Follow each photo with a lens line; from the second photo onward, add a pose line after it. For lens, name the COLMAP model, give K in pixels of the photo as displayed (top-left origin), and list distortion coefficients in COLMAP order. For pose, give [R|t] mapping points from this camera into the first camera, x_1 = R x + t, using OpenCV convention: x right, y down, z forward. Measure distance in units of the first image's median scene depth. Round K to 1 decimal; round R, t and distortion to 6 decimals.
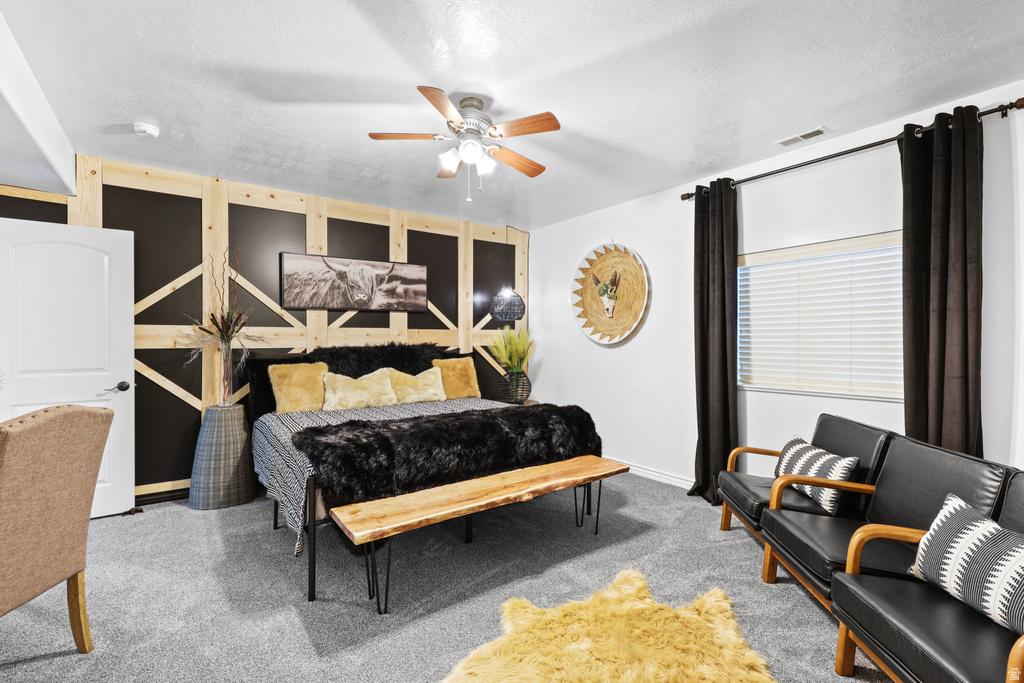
lens RADIAL K [[452.7, 0, 505.2], [0, 452.7, 339.9], [0, 0, 1]] dist [0.000086, 0.000113]
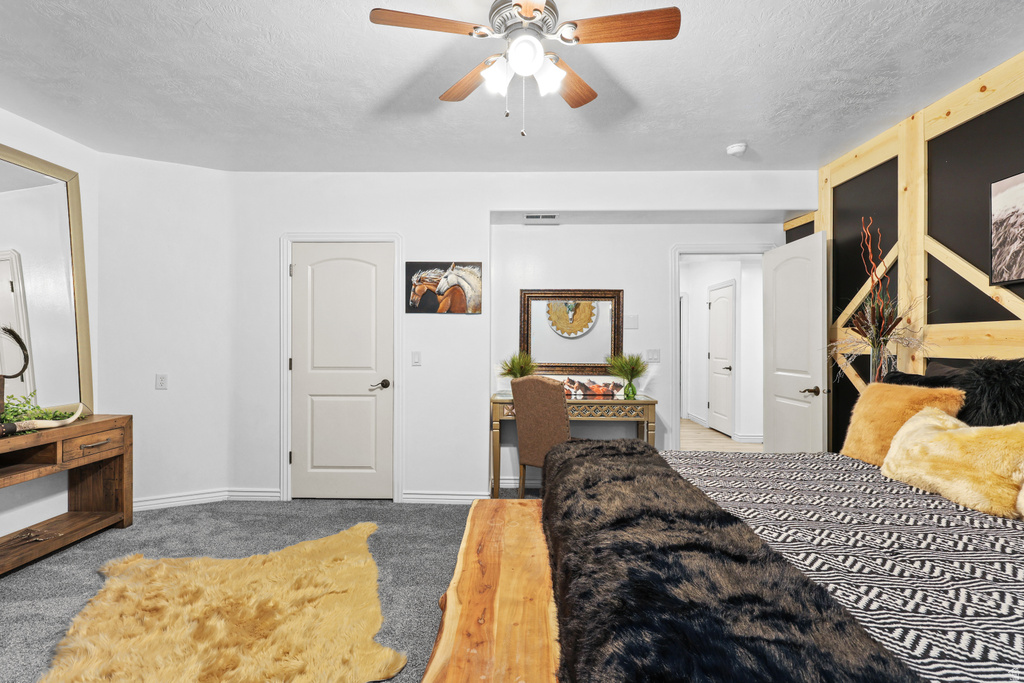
lens RADIAL K [[452.7, 0, 505.2], [0, 452.7, 339.9], [0, 0, 1]] dist [0.000086, 0.000113]
pose [[-0.609972, 0.001658, -0.792421, 0.325683], [0.001542, 0.999998, 0.000906, -0.007813], [0.792421, -0.000669, -0.609974, 0.963966]]
